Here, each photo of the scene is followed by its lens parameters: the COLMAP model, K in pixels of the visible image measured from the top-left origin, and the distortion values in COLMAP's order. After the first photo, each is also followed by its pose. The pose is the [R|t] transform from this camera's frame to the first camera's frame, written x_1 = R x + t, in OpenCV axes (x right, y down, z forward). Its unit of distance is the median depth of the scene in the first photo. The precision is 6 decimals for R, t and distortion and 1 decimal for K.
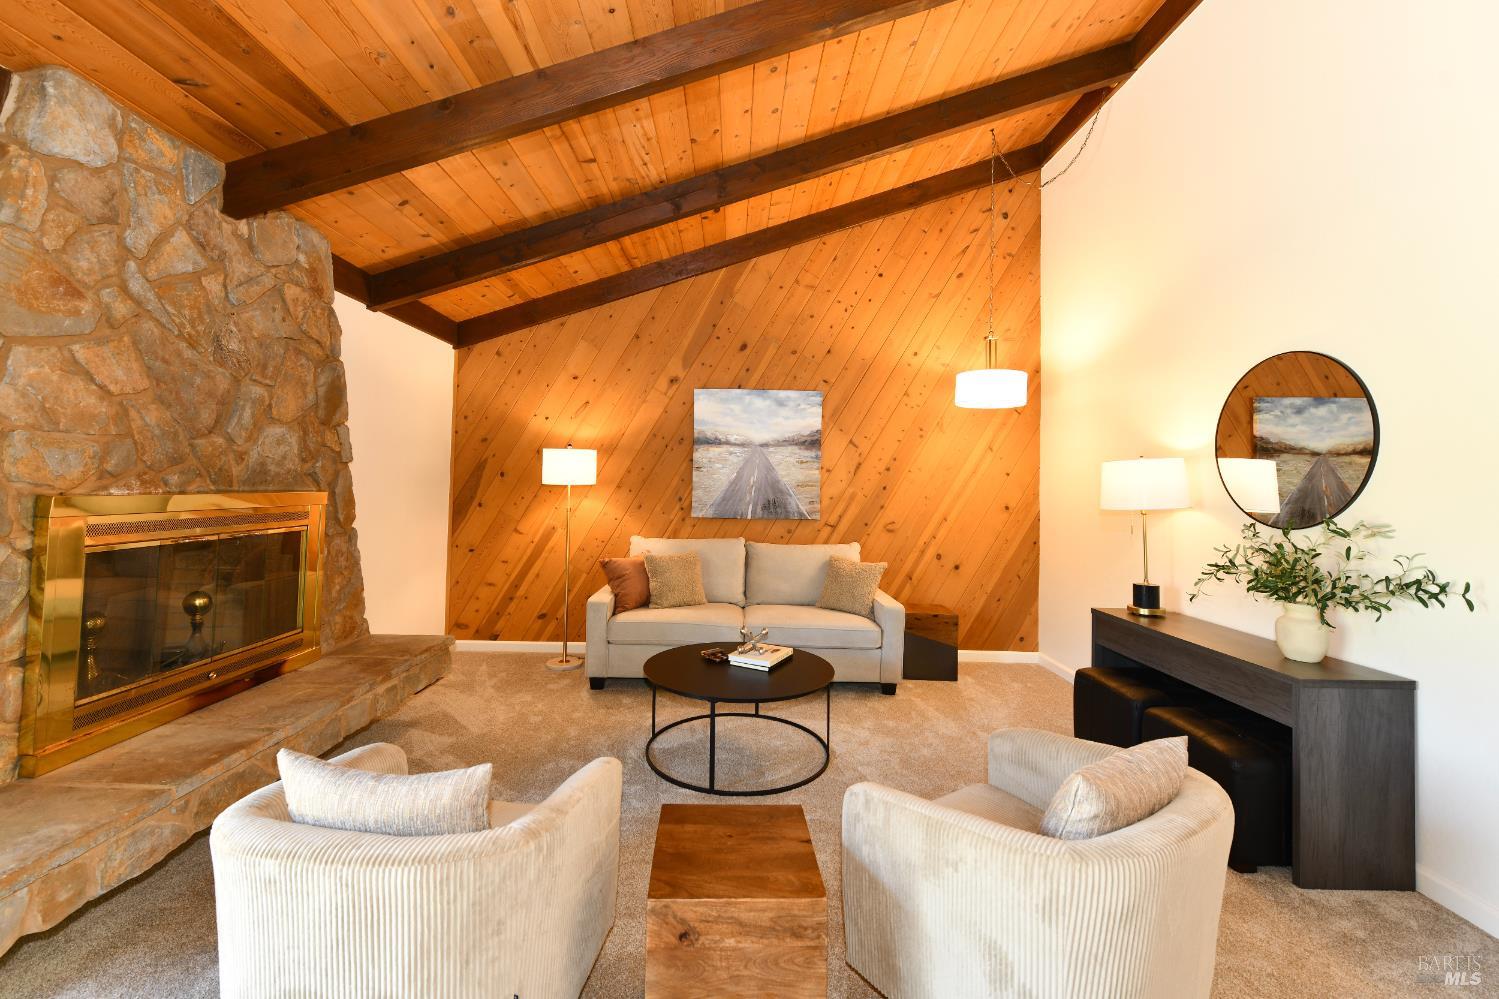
lens RADIAL K [[609.8, 0, 733.4], [0, 609.8, 468.1], [0, 0, 1]] dist [0.000542, -0.000703]
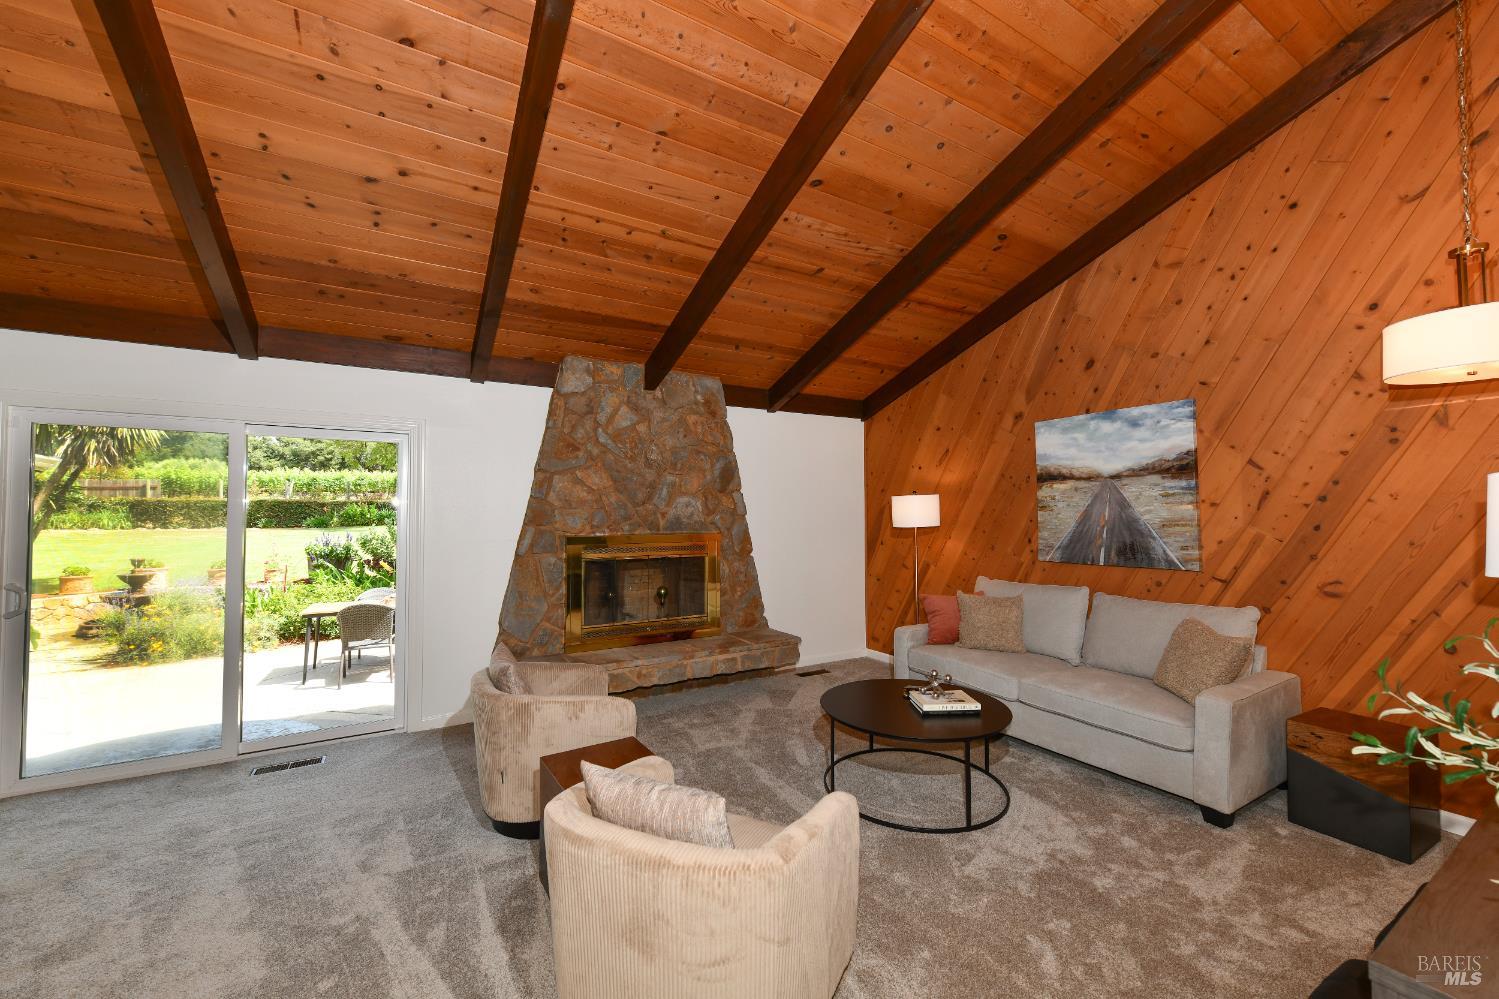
lens RADIAL K [[582.6, 0, 753.5], [0, 582.6, 499.3], [0, 0, 1]] dist [0.001789, -0.002896]
pose [[0.518499, -0.046921, -0.853790, 0.680104], [0.036336, 0.998800, -0.032824, 0.001545], [0.854306, -0.014004, 0.519582, 0.246782]]
